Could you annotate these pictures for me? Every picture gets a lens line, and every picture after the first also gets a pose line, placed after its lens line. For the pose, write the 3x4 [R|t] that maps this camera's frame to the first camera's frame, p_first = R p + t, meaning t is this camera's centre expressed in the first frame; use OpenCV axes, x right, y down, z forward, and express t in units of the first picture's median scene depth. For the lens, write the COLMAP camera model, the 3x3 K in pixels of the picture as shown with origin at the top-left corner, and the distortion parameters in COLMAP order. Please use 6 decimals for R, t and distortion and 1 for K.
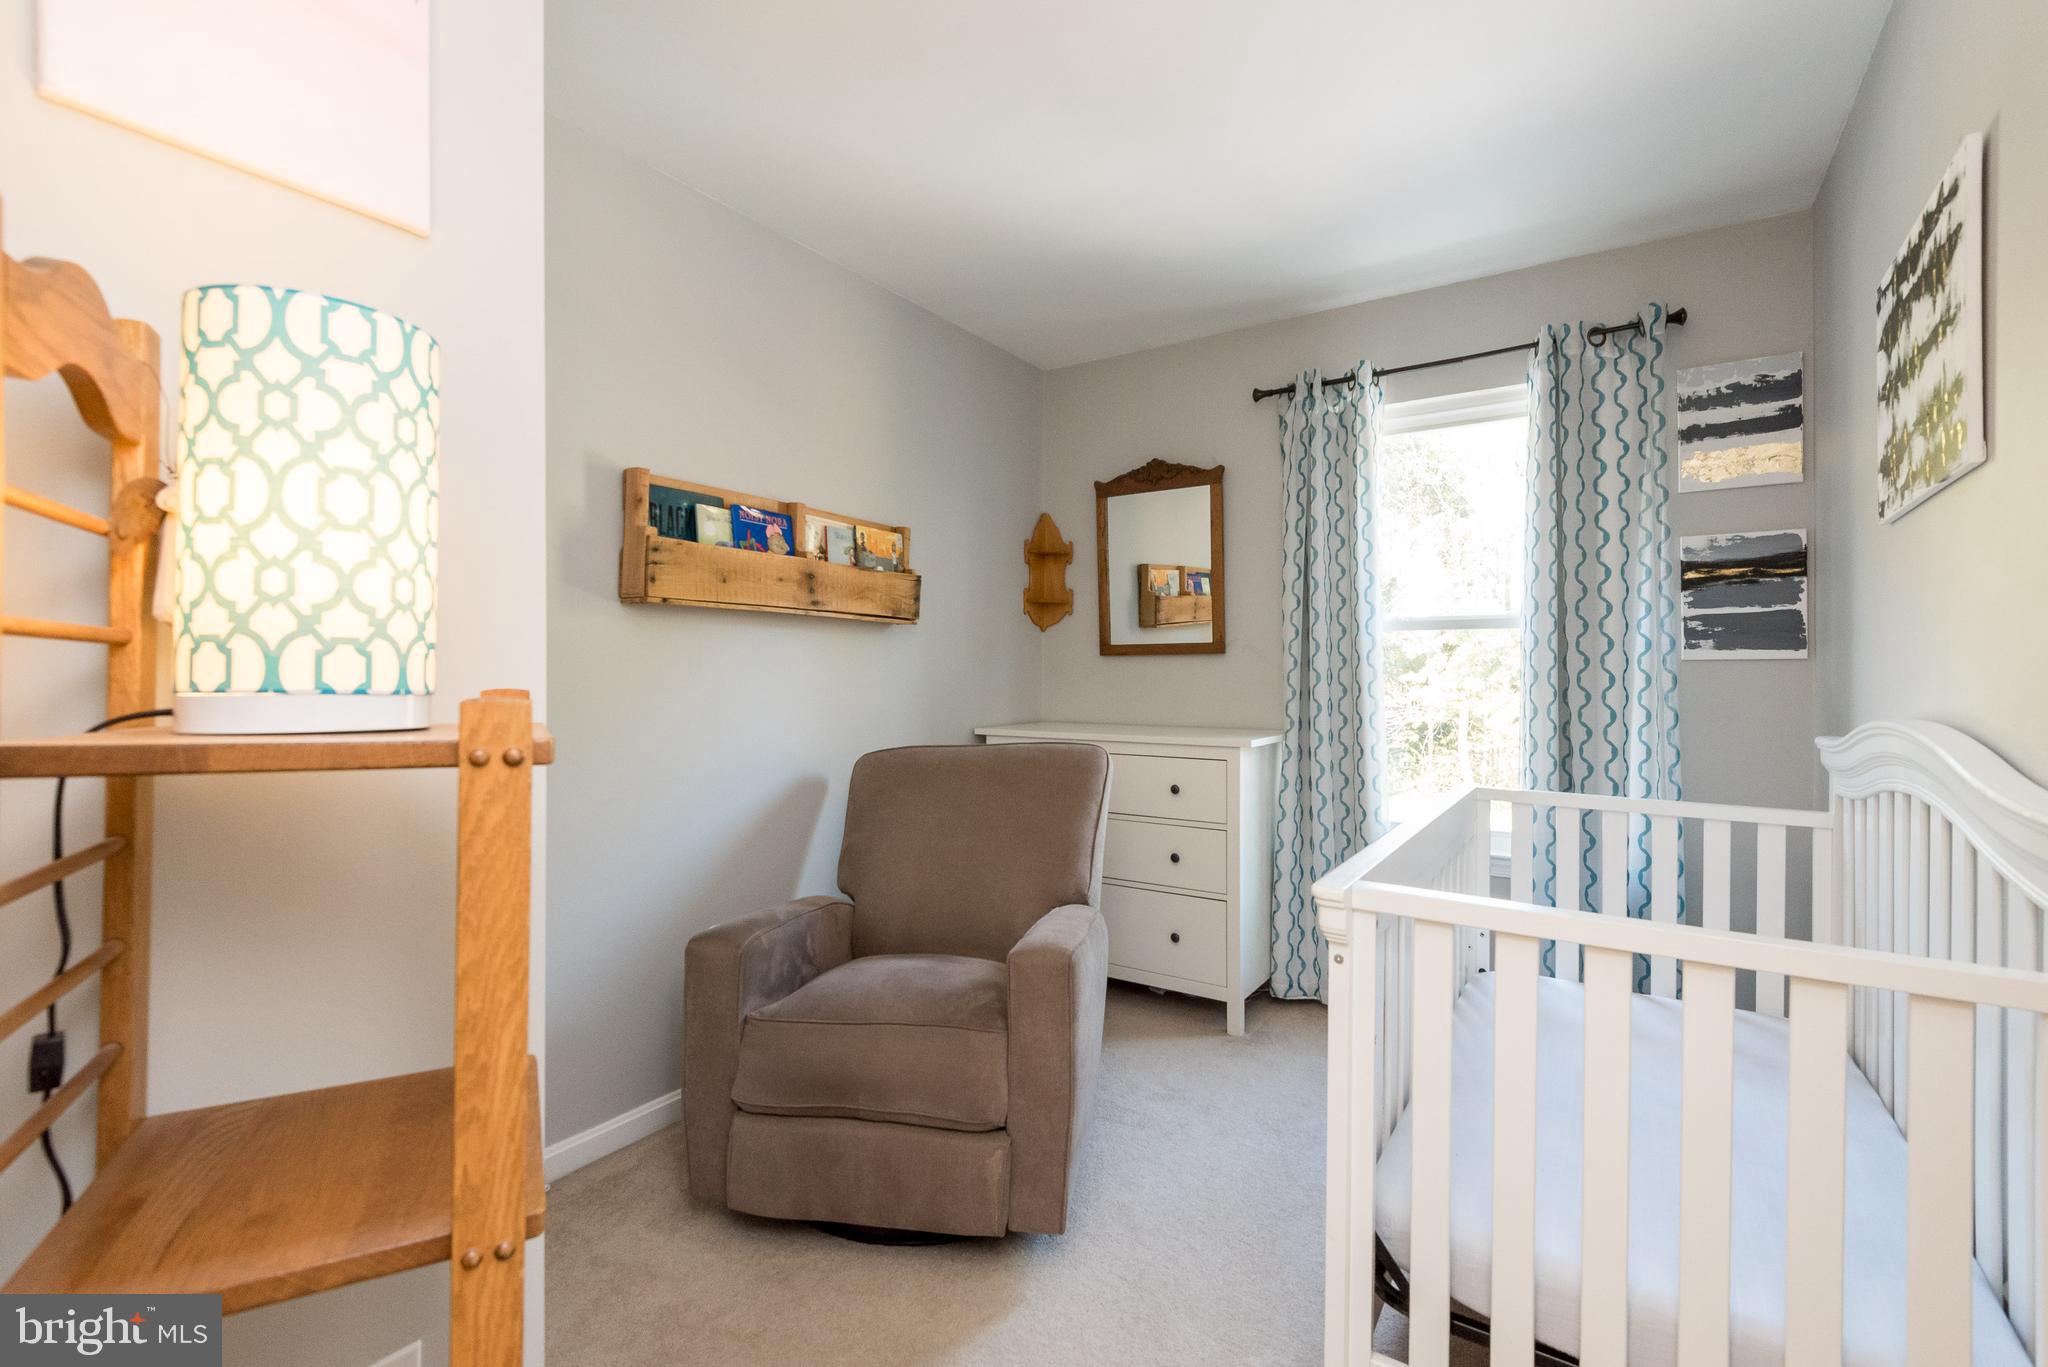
lens RADIAL K [[926.0, 0, 1024.6], [0, 926.0, 681.0], [0, 0, 1]] dist [0.009798, -0.003949]
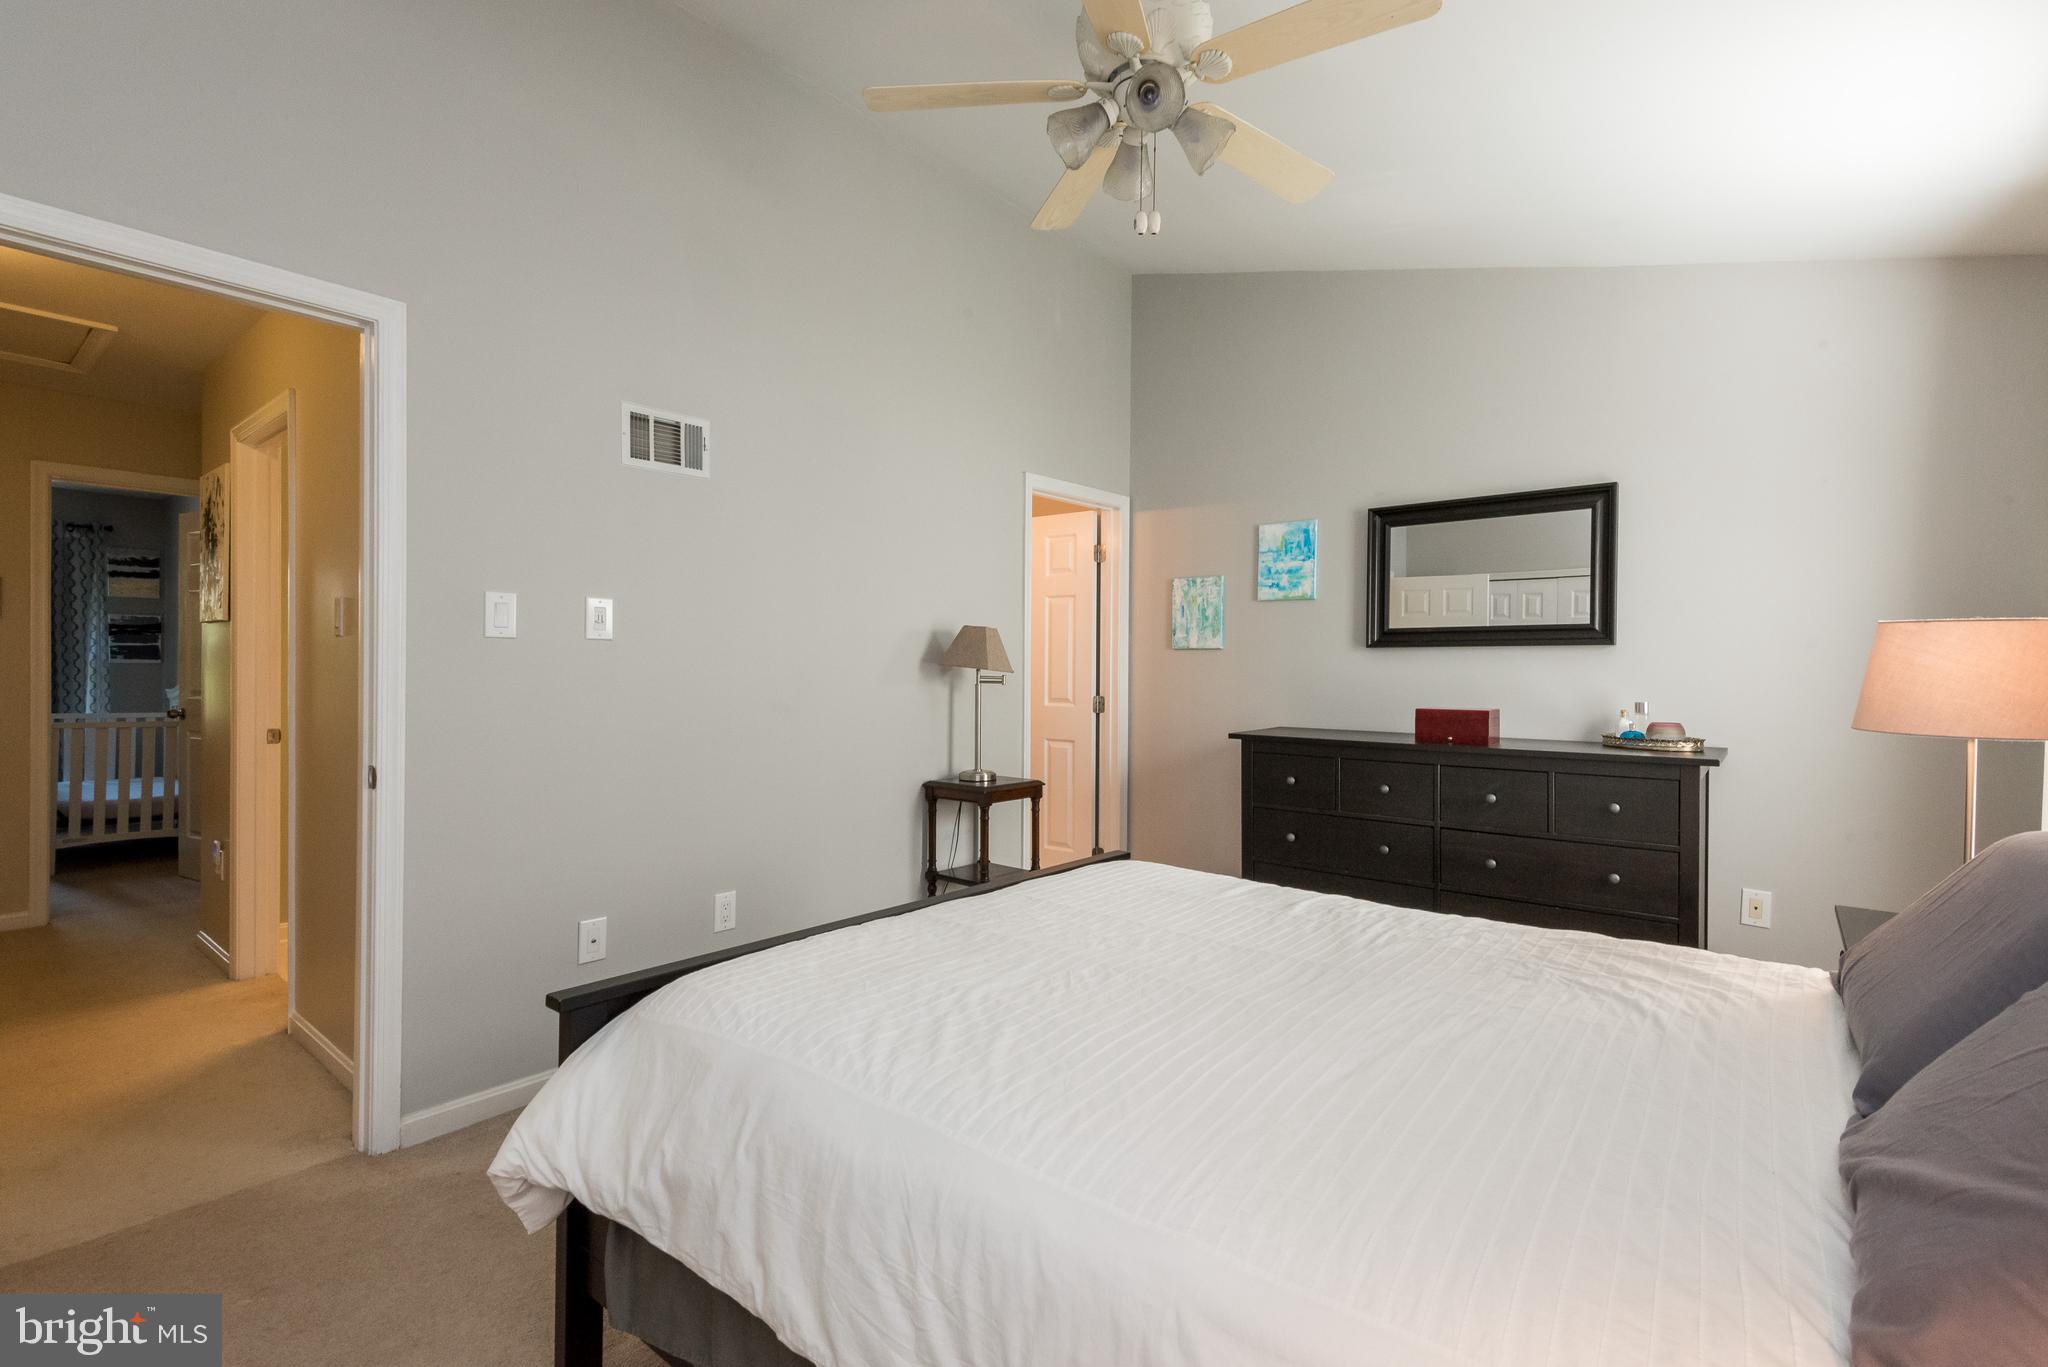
lens RADIAL K [[926.0, 0, 1018.6], [0, 926.0, 666.2], [0, 0, 1]] dist [0.009798, -0.003949]
pose [[0.107473, 0.005807, 0.994191, -1.539553], [-0.001558, 0.999983, -0.005673, -0.003315], [-0.994207, -0.000939, 0.107480, -1.724452]]
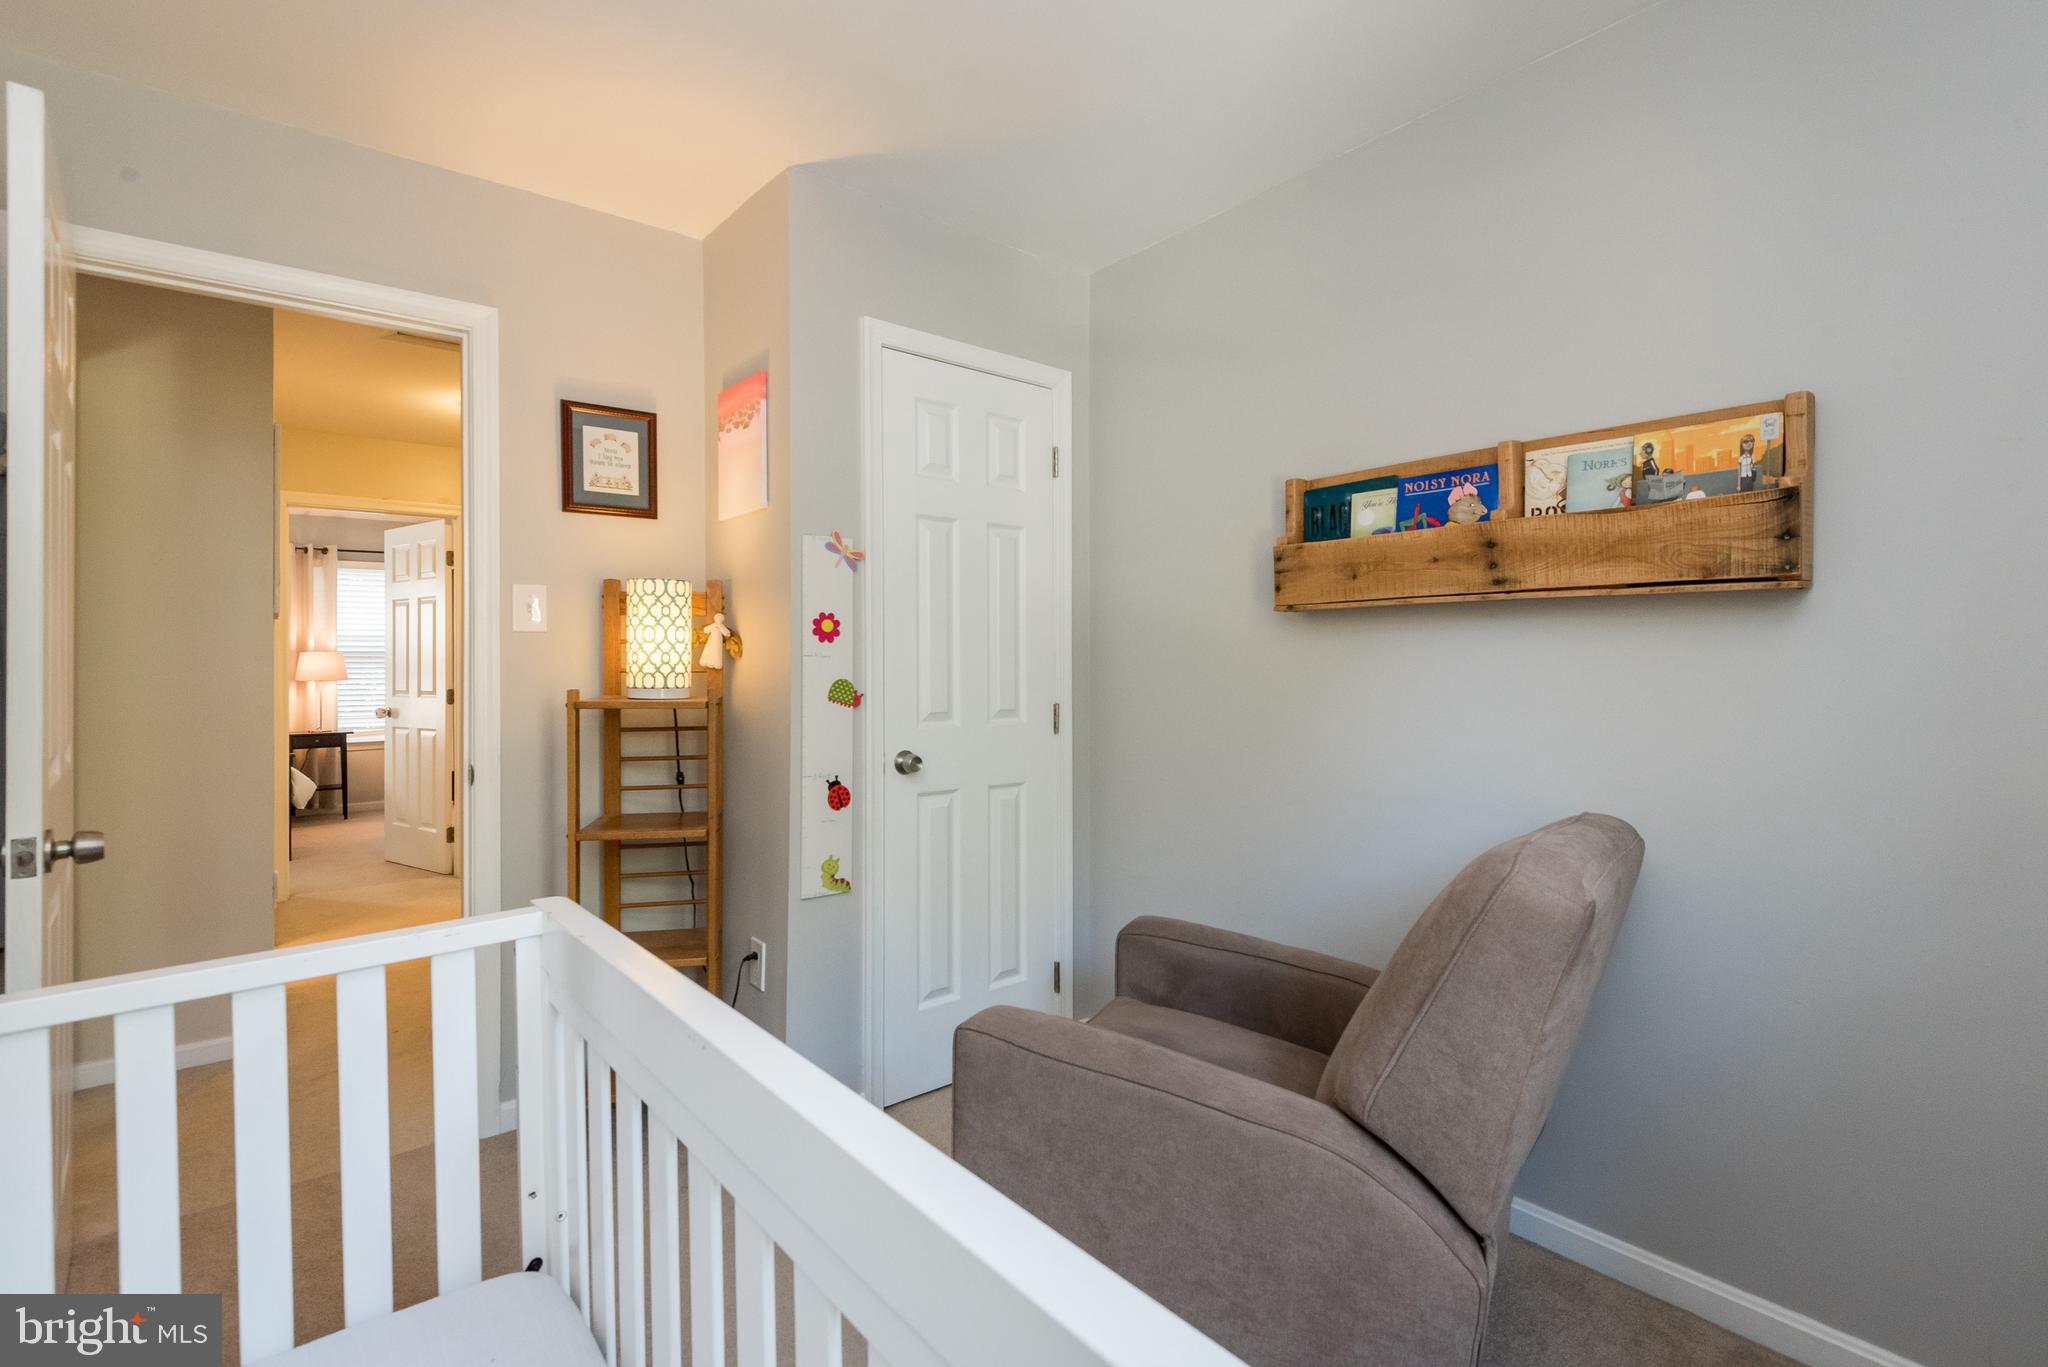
lens RADIAL K [[926.0, 0, 1023.6], [0, 926.0, 664.3], [0, 0, 1]] dist [0.009798, -0.003949]
pose [[-0.314199, 0.006210, -0.949337, 2.568107], [0.000633, 0.999980, 0.006332, -0.121161], [0.949357, 0.001389, -0.314197, 4.054294]]
